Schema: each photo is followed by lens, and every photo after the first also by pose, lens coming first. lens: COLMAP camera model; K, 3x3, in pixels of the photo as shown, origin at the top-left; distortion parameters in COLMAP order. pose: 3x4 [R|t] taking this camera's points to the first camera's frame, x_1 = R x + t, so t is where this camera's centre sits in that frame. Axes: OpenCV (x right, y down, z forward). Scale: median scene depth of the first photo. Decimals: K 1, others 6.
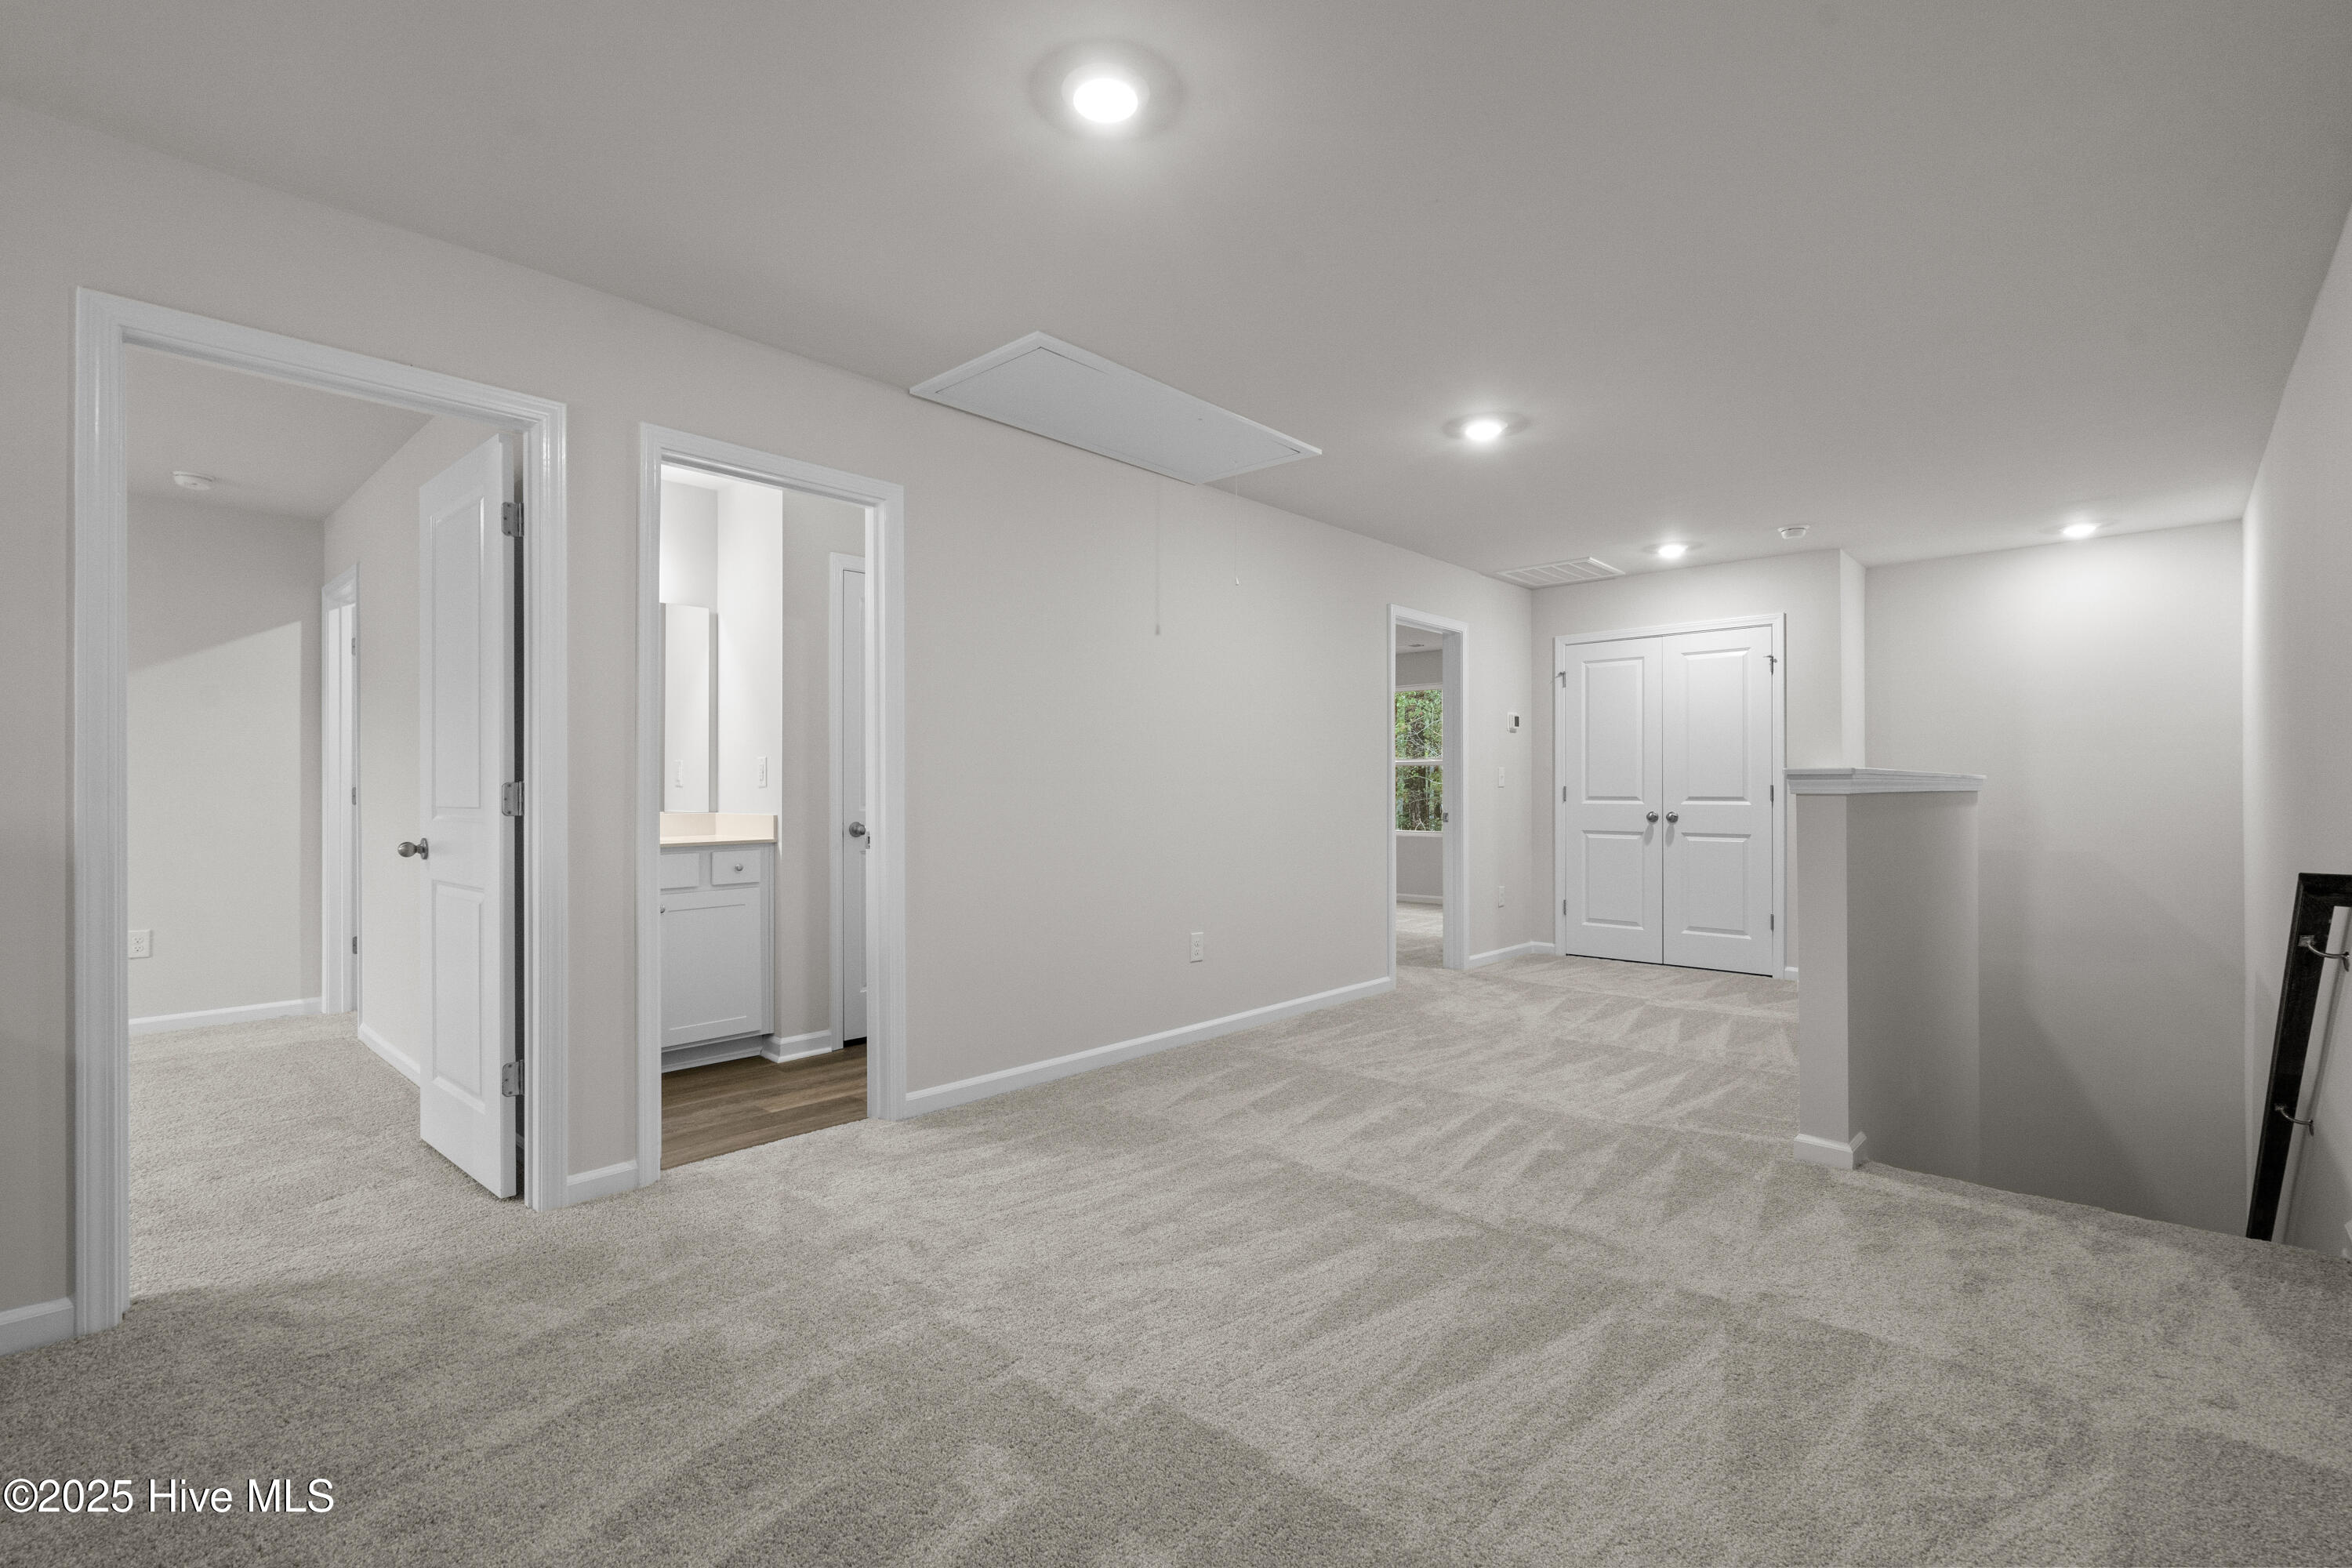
lens RADIAL K [[1055.9, 0, 1182.8], [0, 1055.9, 791.7], [0, 0, 1]] dist [-0.000579, -0.000127]
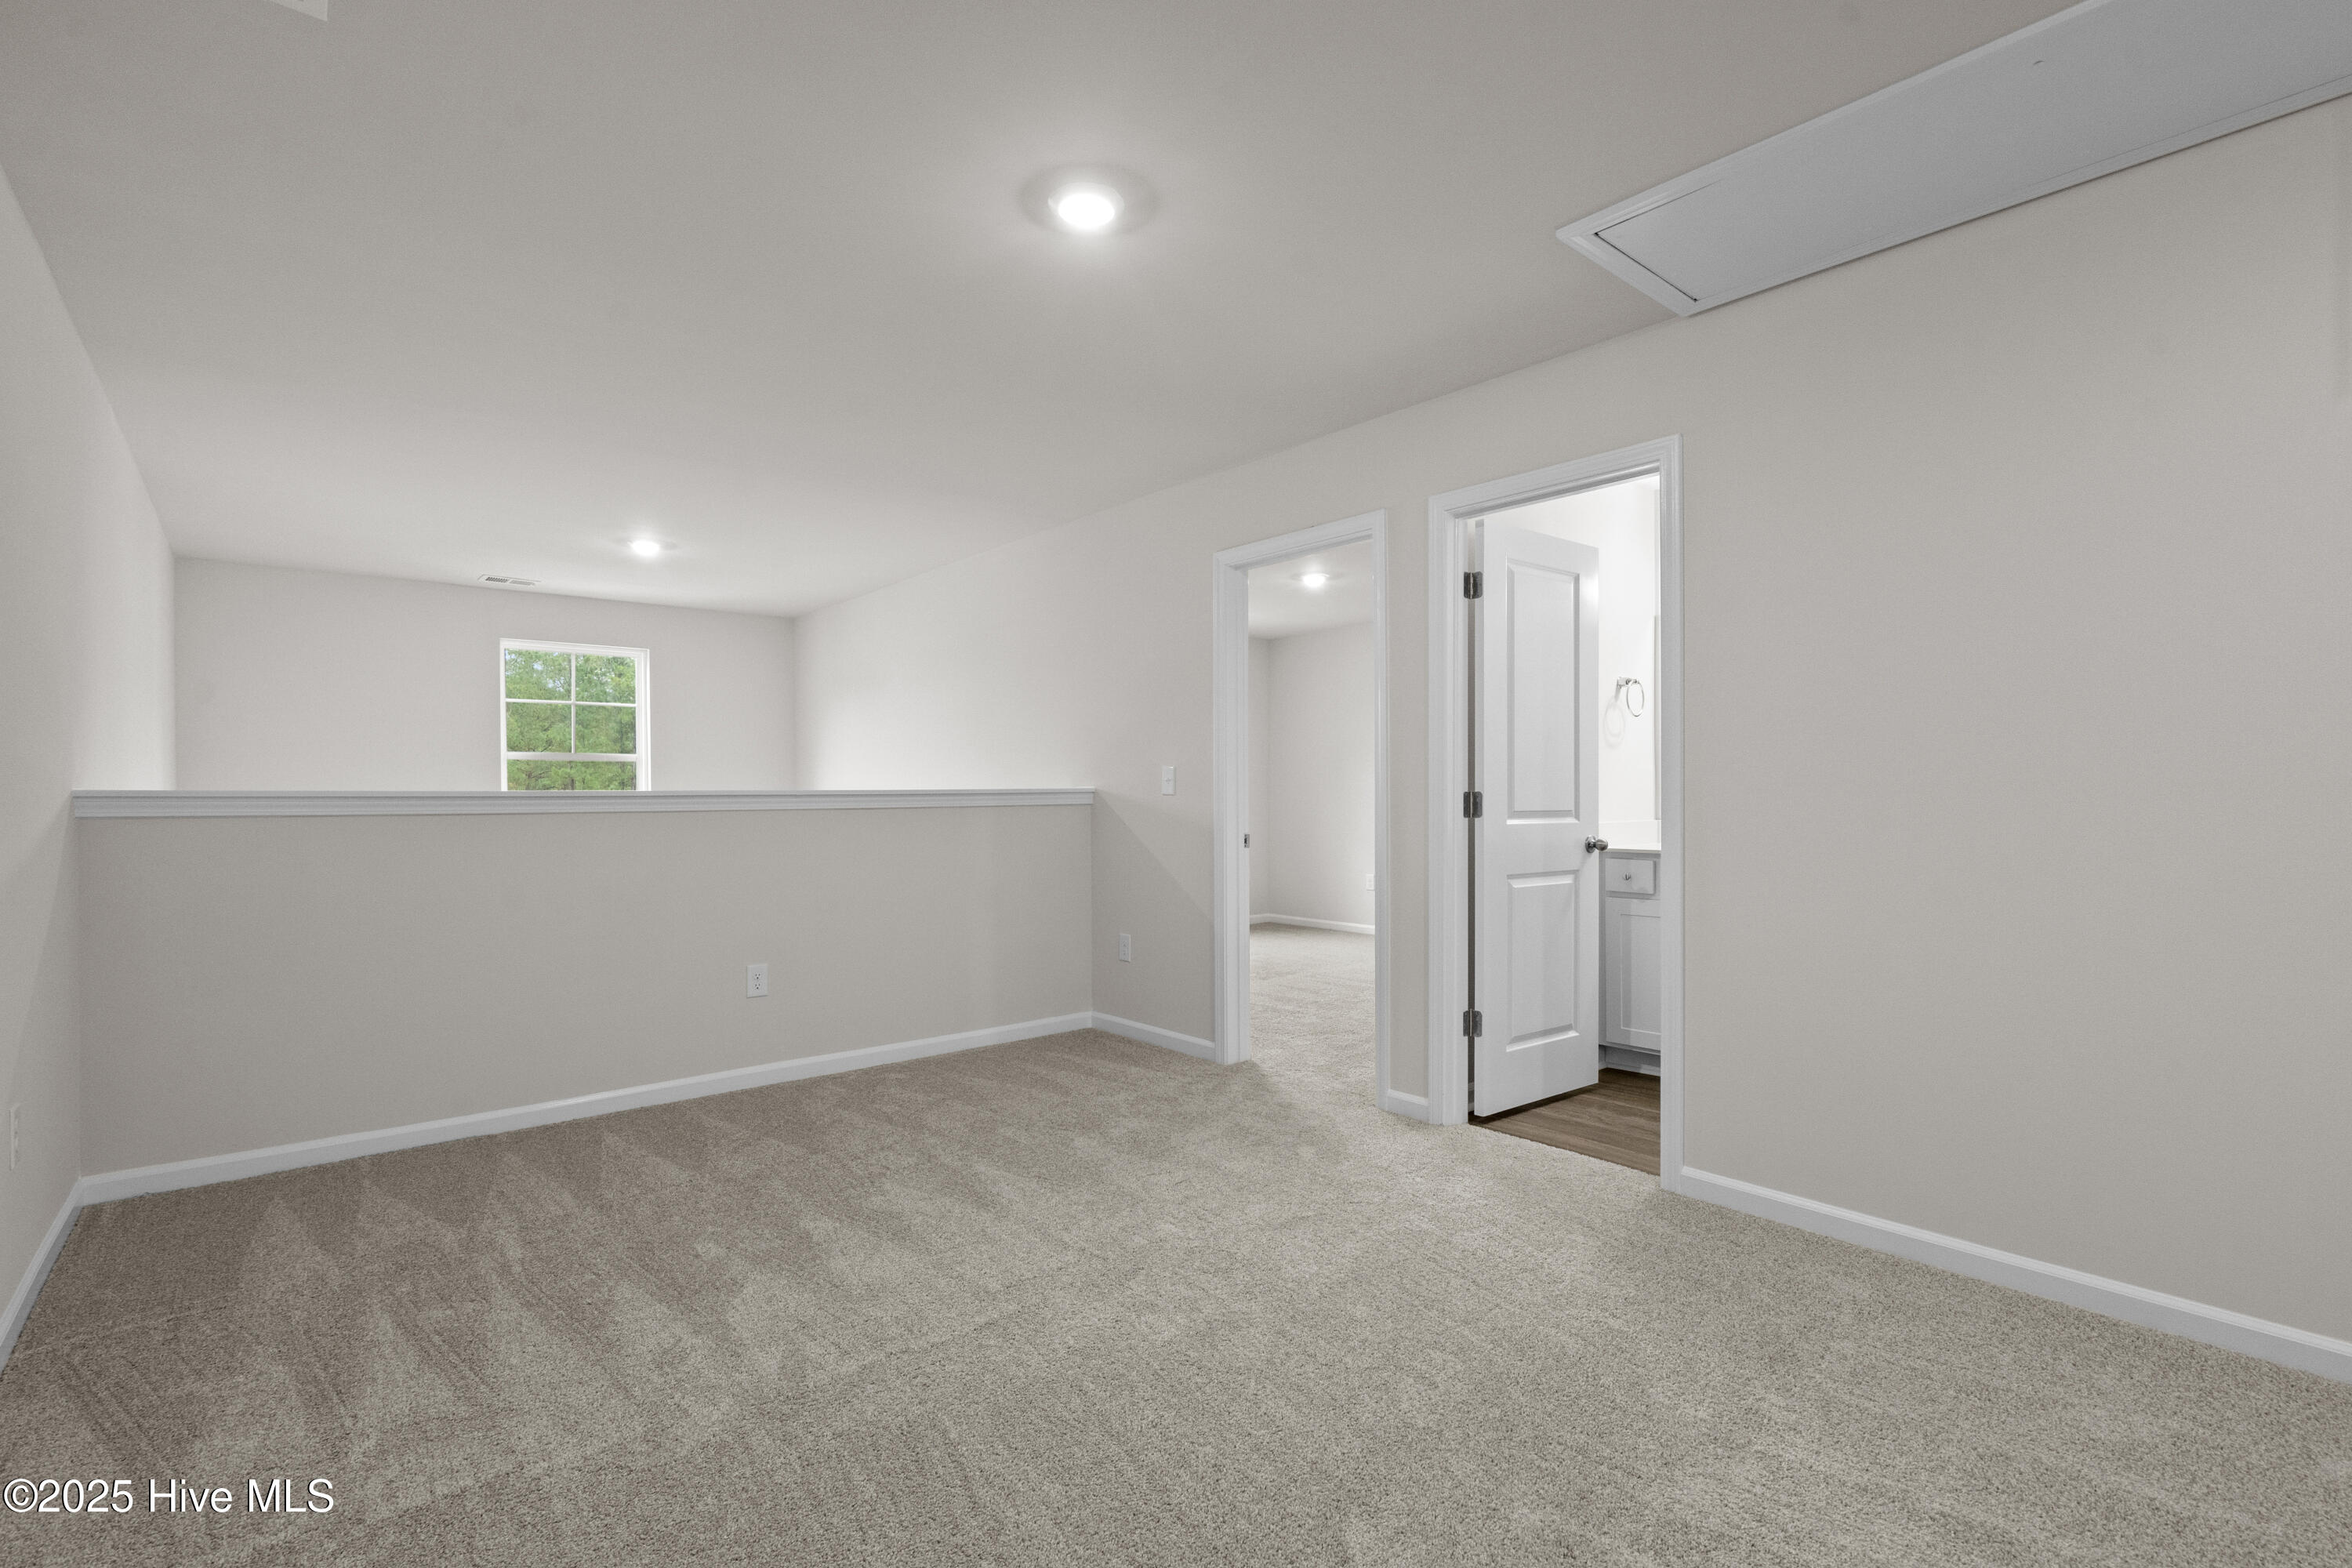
lens RADIAL K [[1055.9, 0, 1180.5], [0, 1055.9, 780.7], [0, 0, 1]] dist [-0.000579, -0.000127]
pose [[-0.087588, -0.012679, -0.996076, 0.824334], [-0.012552, 0.999854, -0.011624, -0.001131], [0.996078, 0.011484, -0.087735, 0.925875]]
